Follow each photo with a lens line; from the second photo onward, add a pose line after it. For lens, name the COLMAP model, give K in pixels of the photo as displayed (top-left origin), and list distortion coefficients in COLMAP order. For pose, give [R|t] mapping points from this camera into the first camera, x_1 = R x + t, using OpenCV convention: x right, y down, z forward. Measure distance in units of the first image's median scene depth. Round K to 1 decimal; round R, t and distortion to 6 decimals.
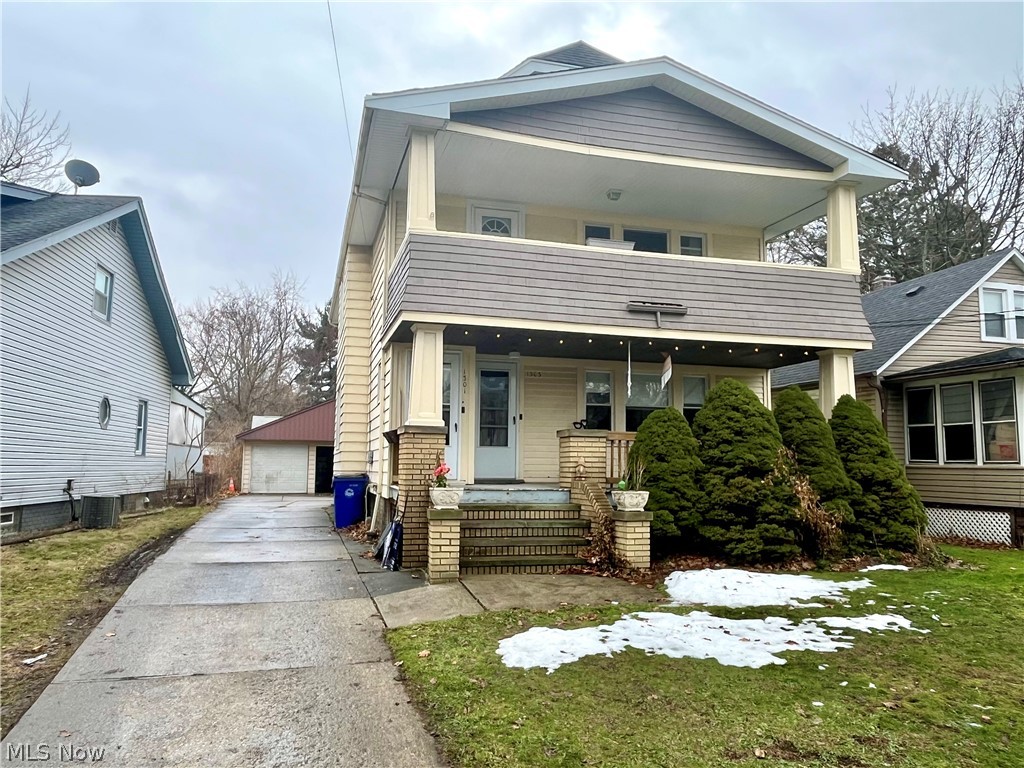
lens RADIAL K [[750.2, 0, 511.4], [0, 750.2, 383.5], [0, 0, 1]] dist [0.004283, 0.000852]
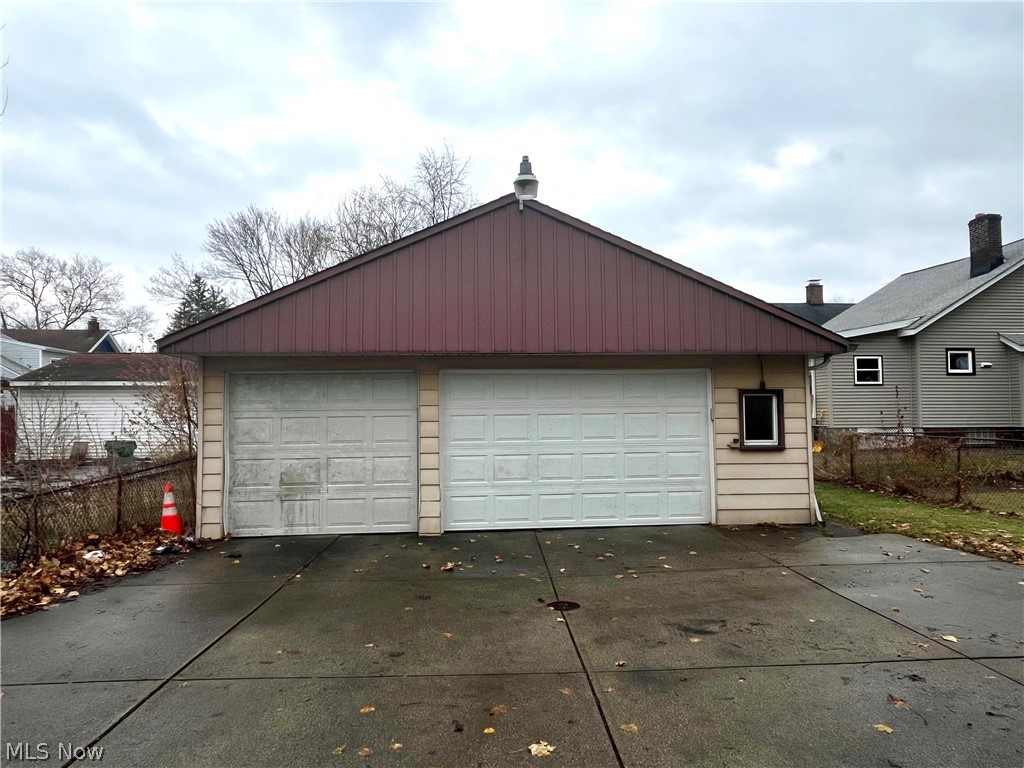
lens RADIAL K [[658.1, 0, 515.7], [0, 658.1, 383.3], [0, 0, 1]] dist [-0.007626, -0.002043]
pose [[0.970884, -0.030302, -0.237624, -0.174220], [0.046987, 0.996787, 0.064868, 0.073690], [0.234895, -0.074144, 0.969189, 0.774856]]
